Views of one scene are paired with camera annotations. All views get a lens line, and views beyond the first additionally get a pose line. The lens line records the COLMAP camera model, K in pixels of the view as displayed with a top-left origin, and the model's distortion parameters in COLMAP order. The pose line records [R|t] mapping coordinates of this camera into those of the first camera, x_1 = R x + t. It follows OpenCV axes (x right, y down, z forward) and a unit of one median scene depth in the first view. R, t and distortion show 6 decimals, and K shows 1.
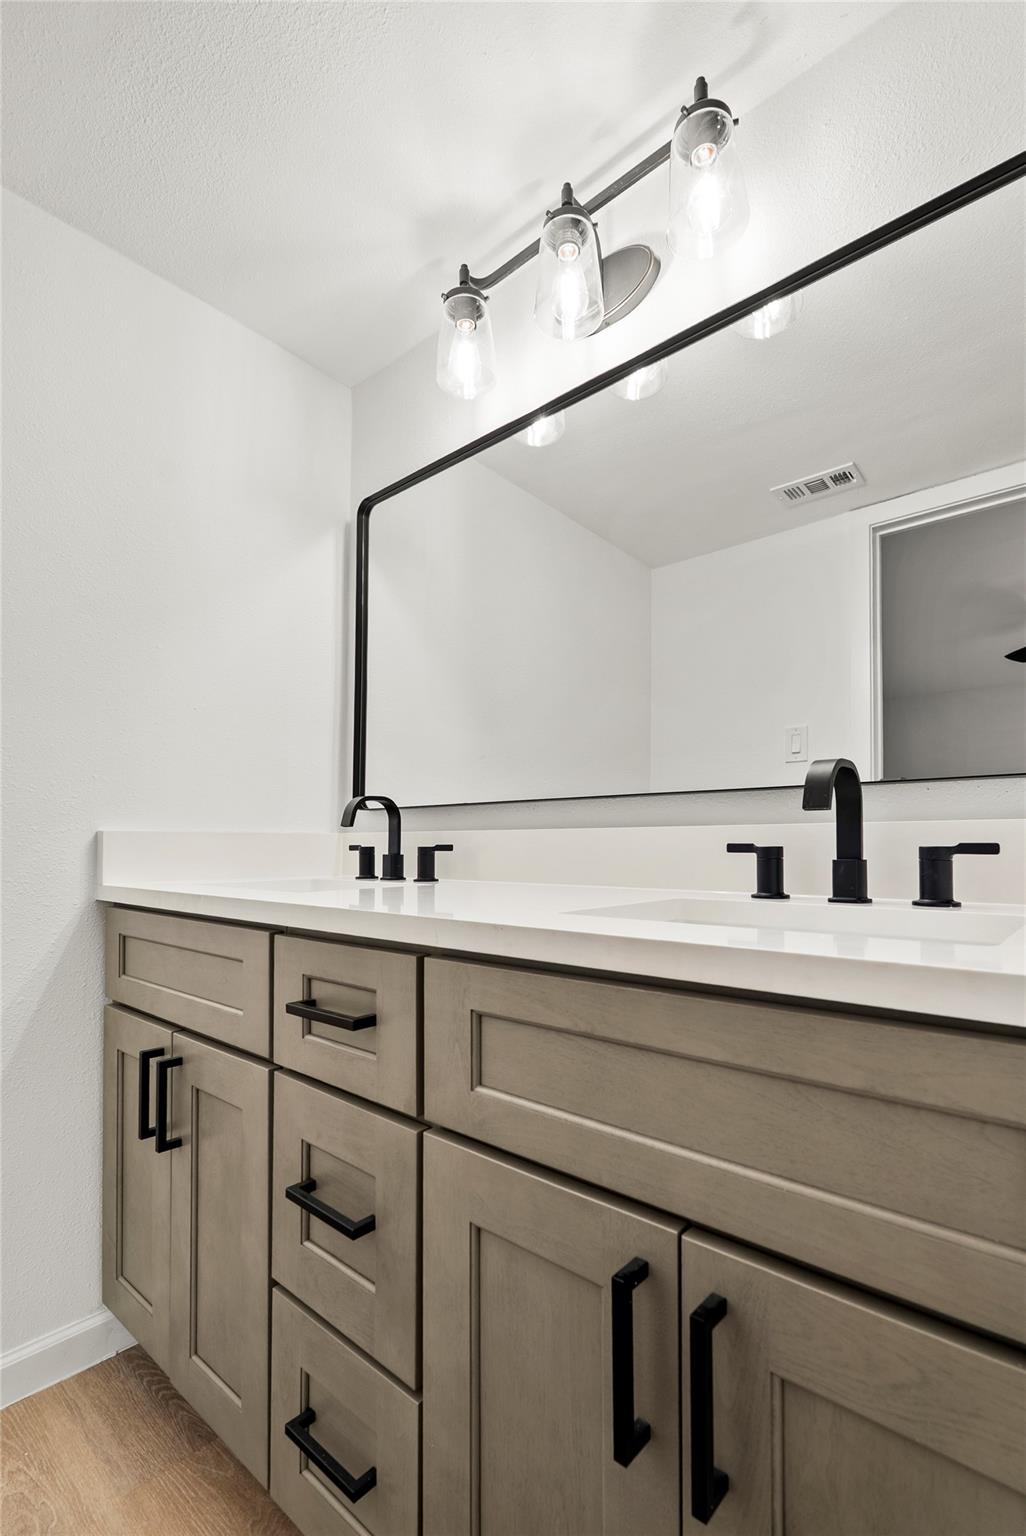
lens RADIAL K [[687.7, 0, 585.6], [0, 687.7, 827.3], [0, 0, 1]] dist [-0.007353, 0.001841]
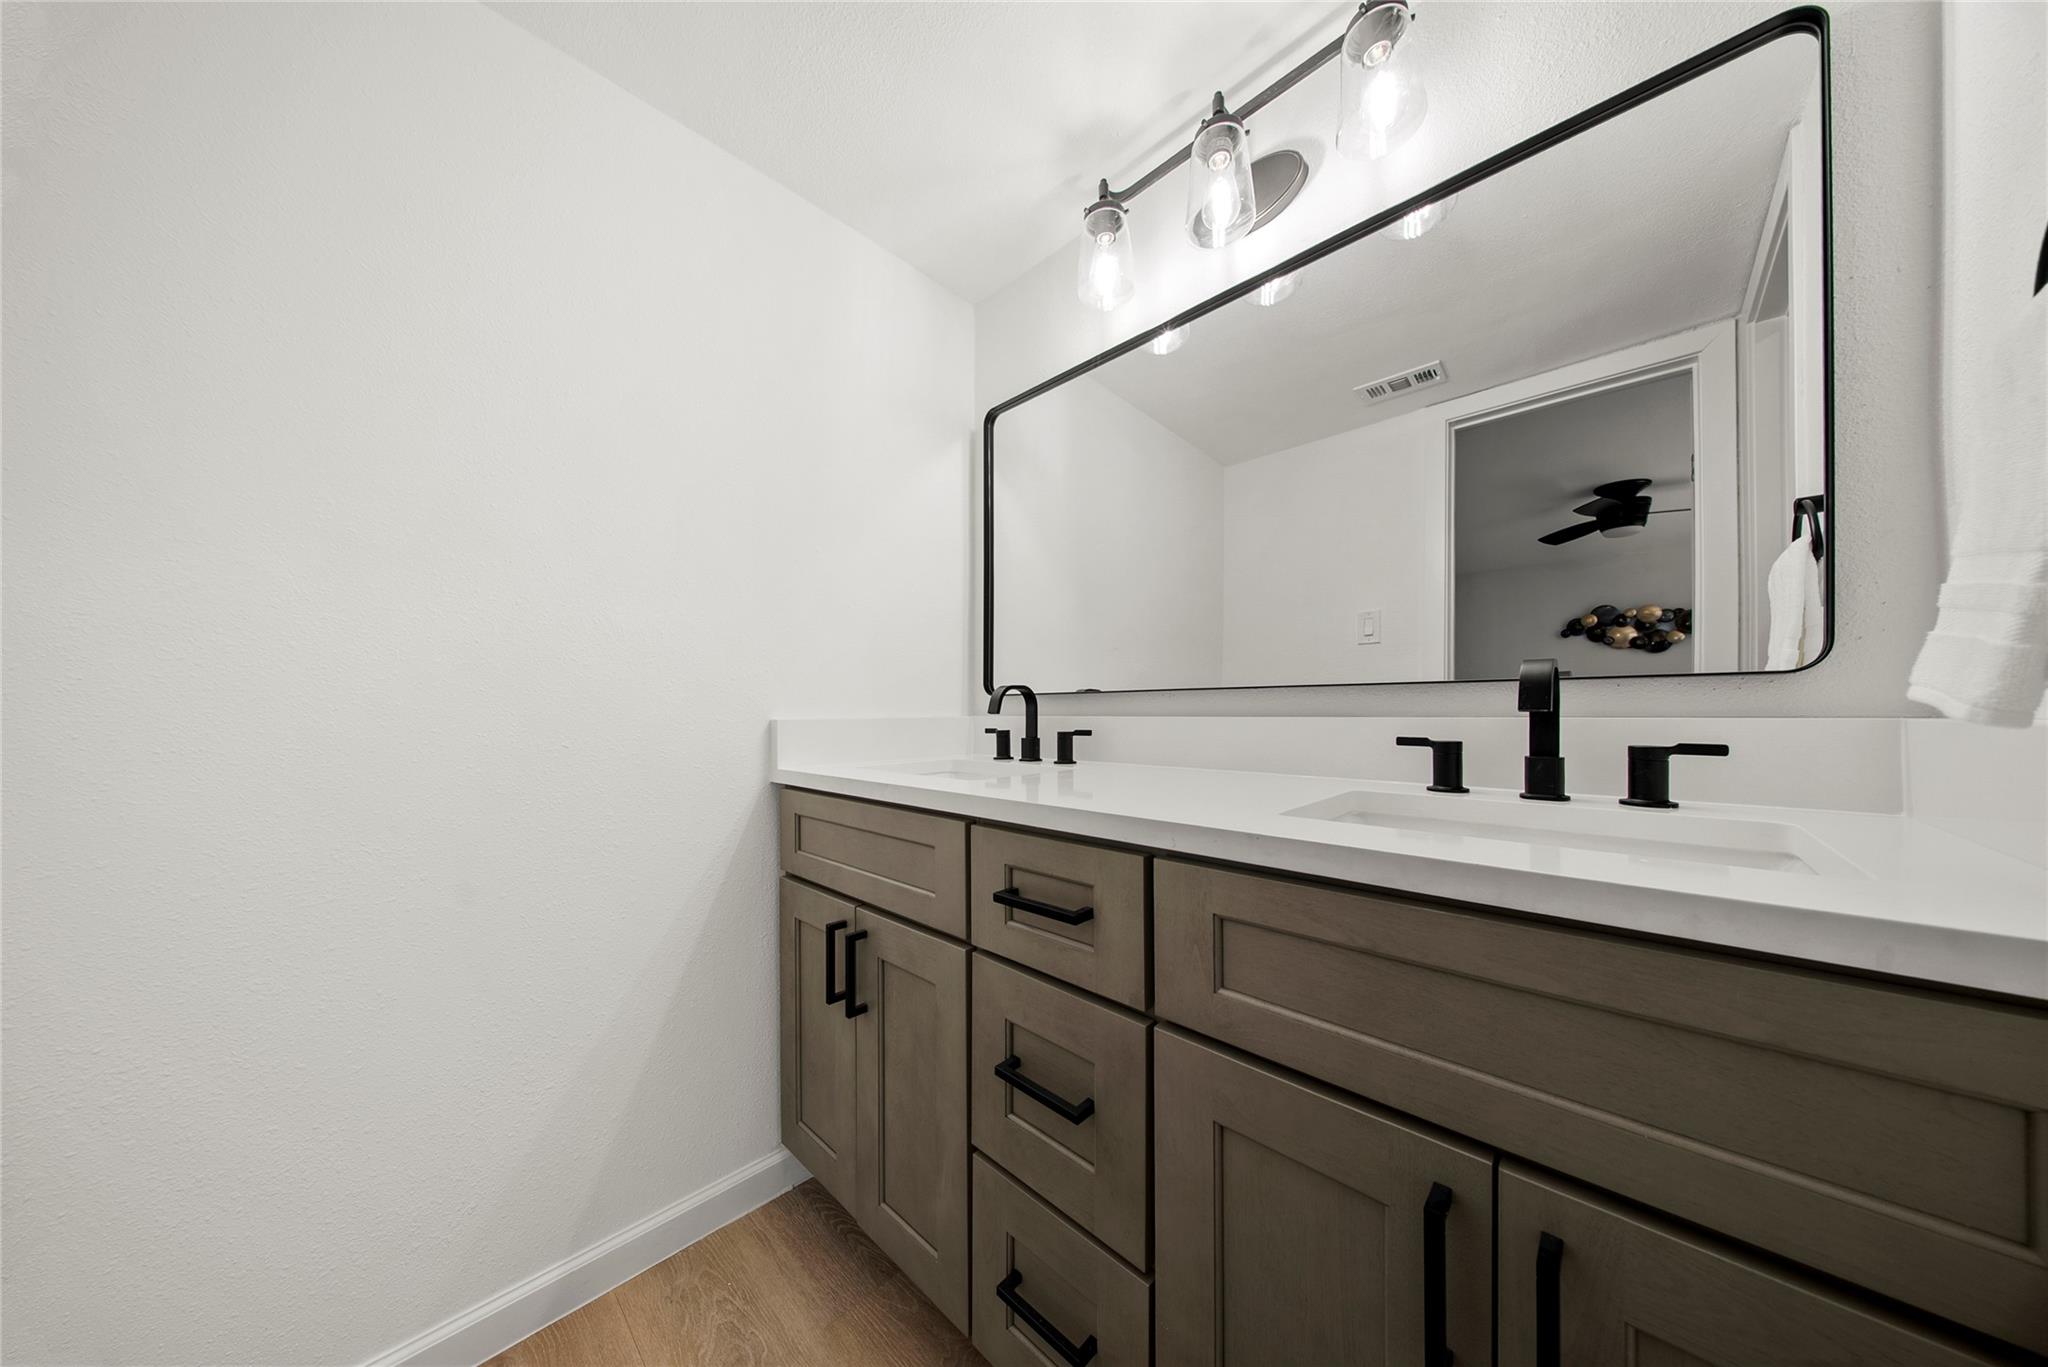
lens RADIAL K [[615.8, 0, 1123.7], [0, 615.8, 714.3], [0, 0, 1]] dist [0.003481, -0.001722]
pose [[0.999129, -0.005905, -0.041312, -0.169546], [0.006807, 0.999741, 0.021724, -0.033739], [0.041173, -0.021986, 0.998910, 0.056965]]
